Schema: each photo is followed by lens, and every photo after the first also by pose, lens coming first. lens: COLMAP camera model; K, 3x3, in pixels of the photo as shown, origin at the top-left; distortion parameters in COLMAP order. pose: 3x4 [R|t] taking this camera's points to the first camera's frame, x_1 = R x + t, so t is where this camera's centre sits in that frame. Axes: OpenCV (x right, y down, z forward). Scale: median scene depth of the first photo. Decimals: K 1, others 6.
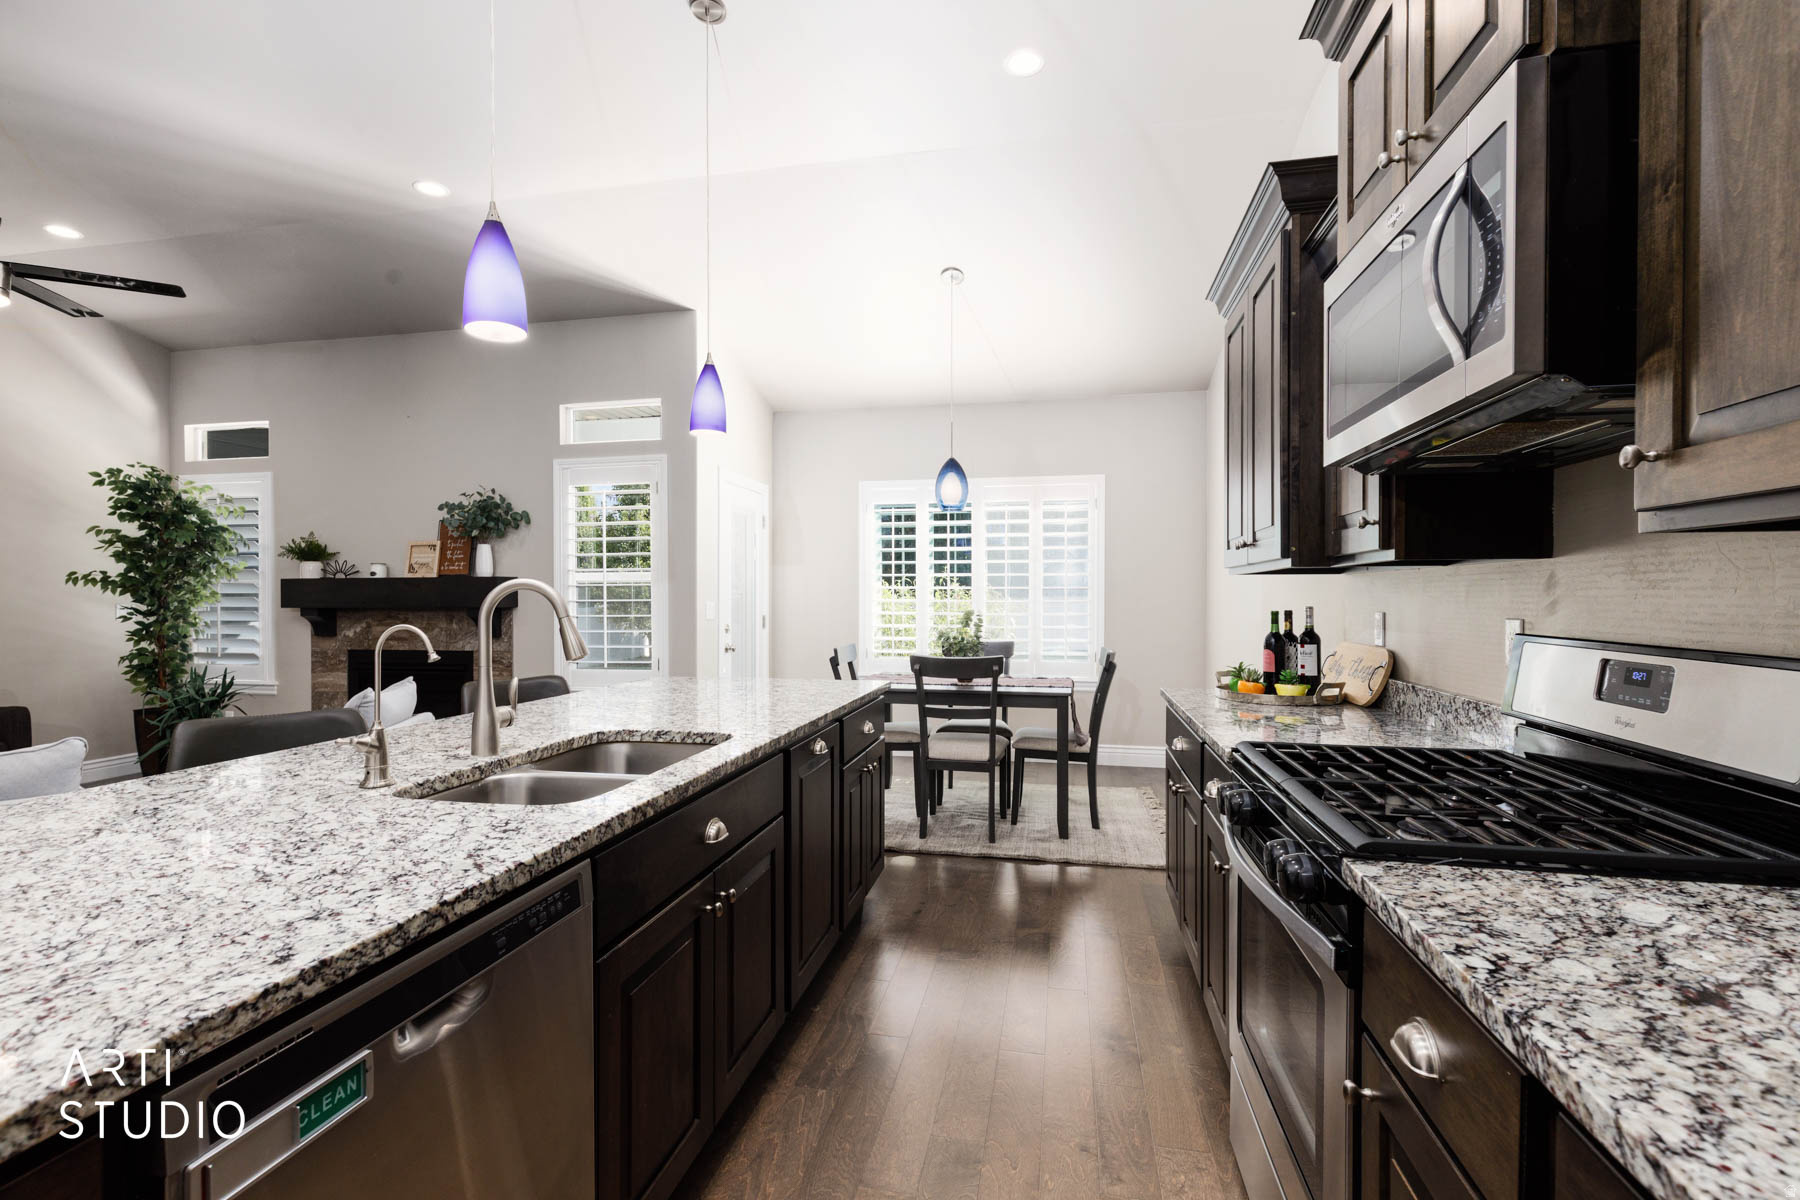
lens RADIAL K [[802.2, 0, 899.2], [0, 802.2, 600.7], [0, 0, 1]] dist [0.000267, -0.000032]
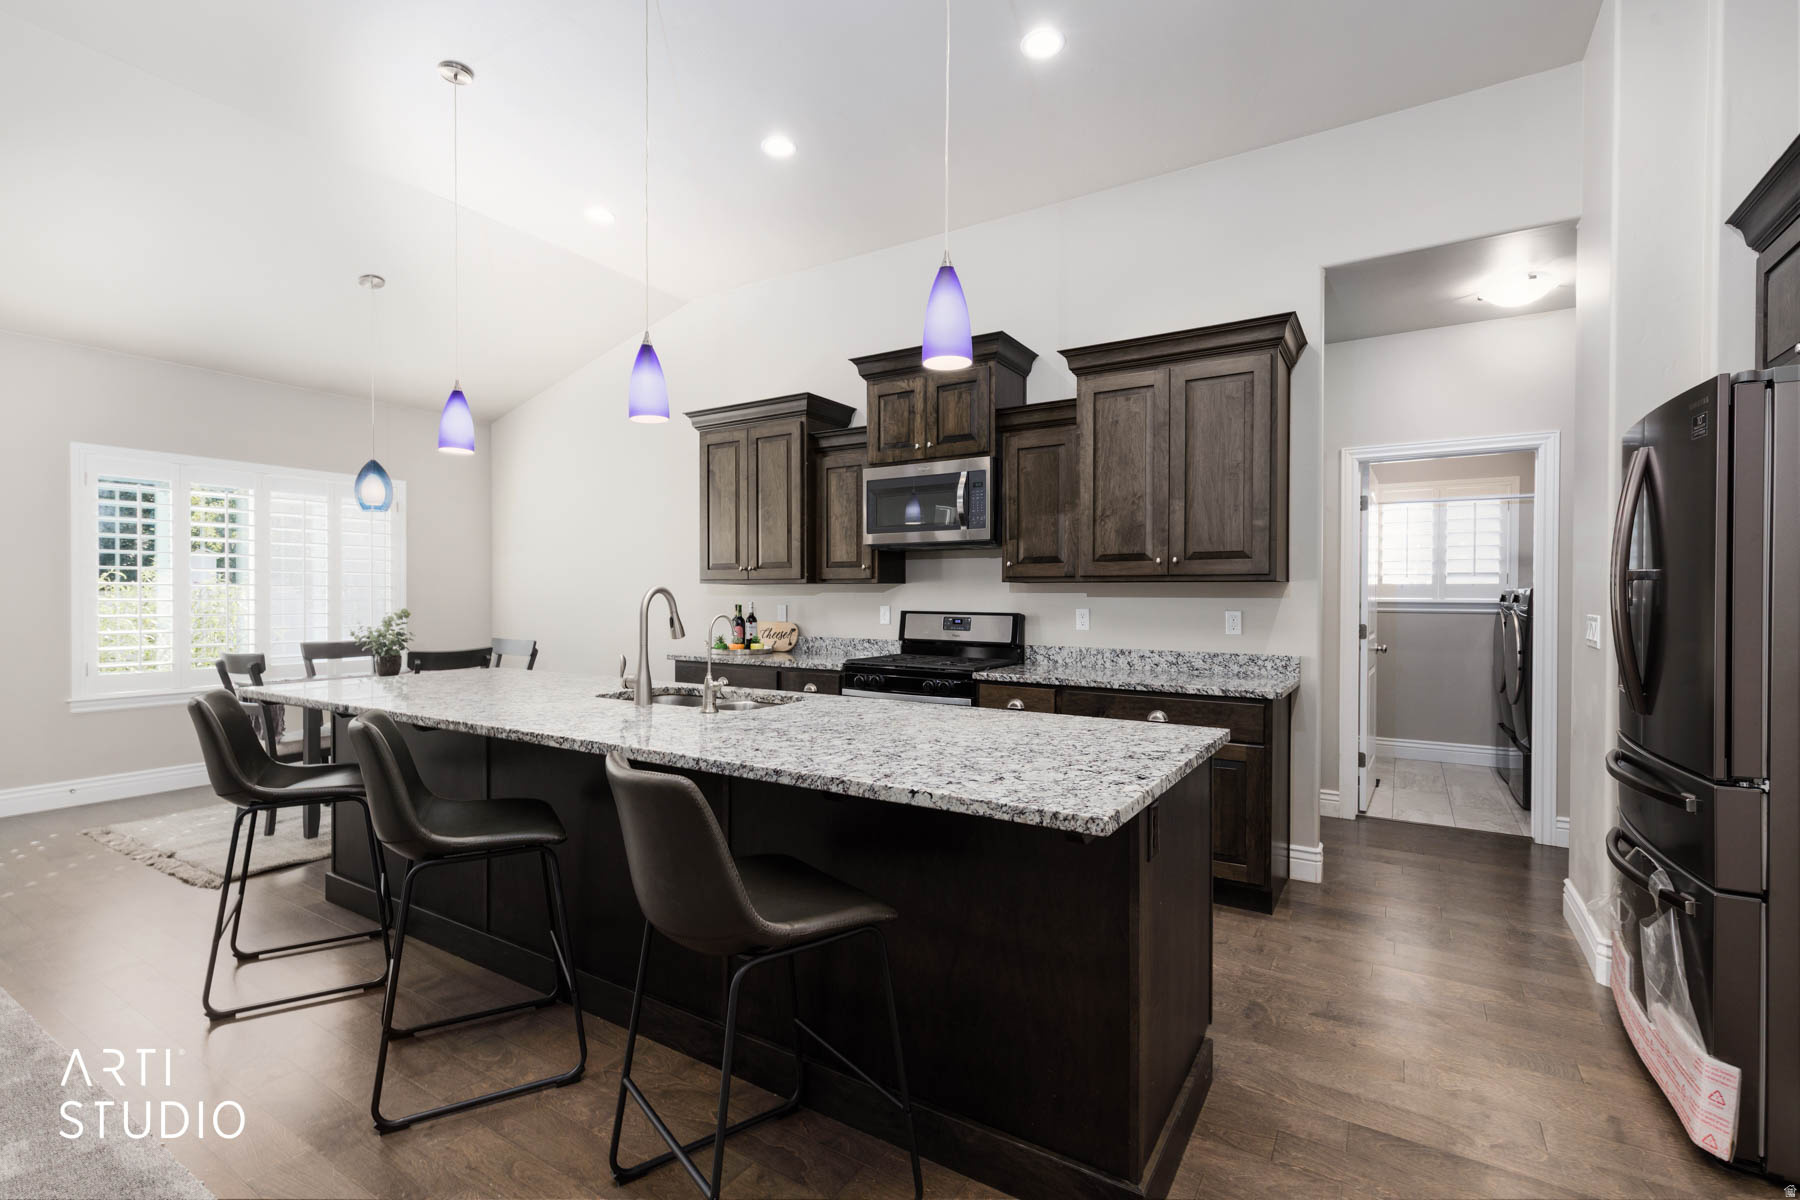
lens RADIAL K [[802.2, 0, 902.1], [0, 802.2, 601.7], [0, 0, 1]] dist [0.000267, -0.000032]
pose [[0.359842, -0.004606, 0.933002, -1.079420], [0.002064, 0.999989, 0.004140, -0.000645], [-0.933011, 0.000436, 0.359847, 0.004205]]
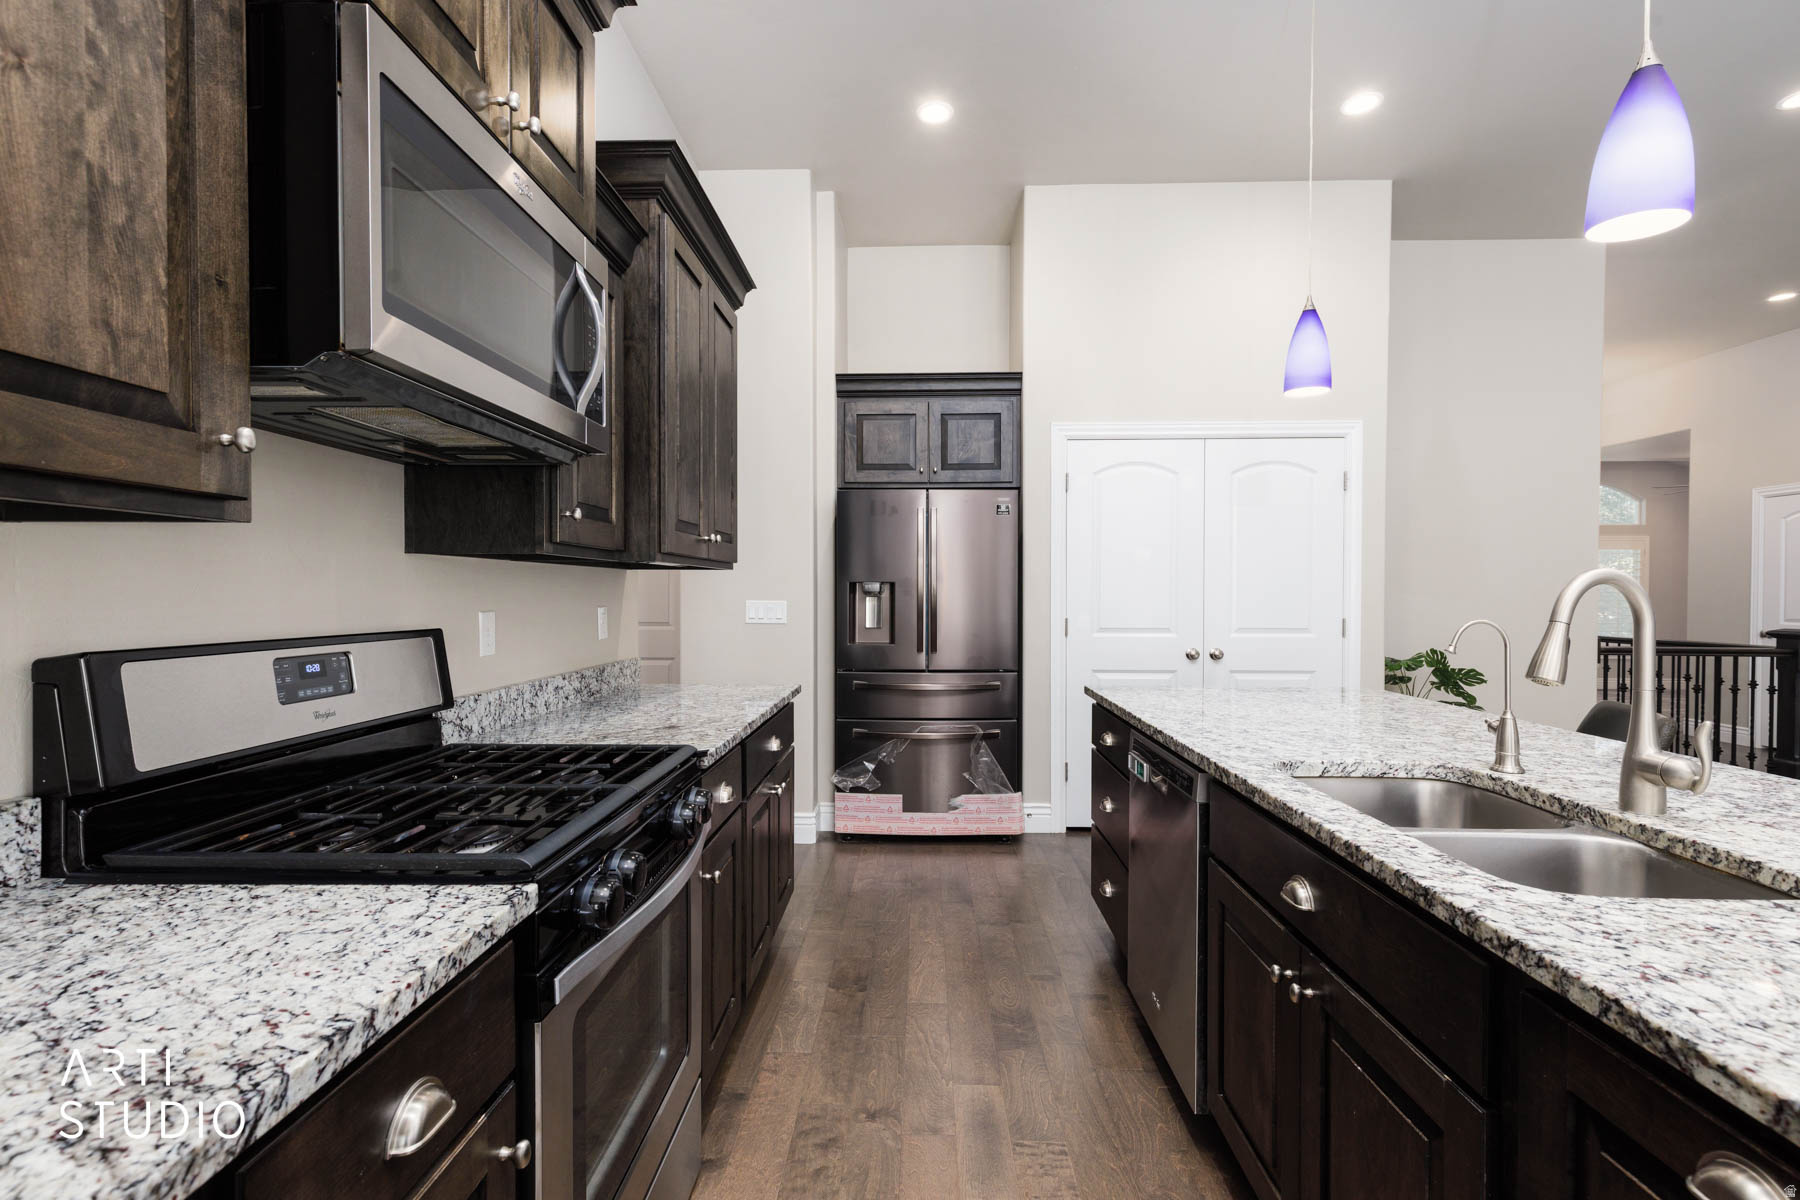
lens RADIAL K [[802.2, 0, 900.3], [0, 802.2, 601.4], [0, 0, 1]] dist [0.000267, -0.000032]
pose [[-0.987168, 0.000833, -0.159684, 0.158777], [-0.001385, 0.999904, 0.013780, -0.003047], [0.159680, 0.013824, -0.987072, 0.998334]]
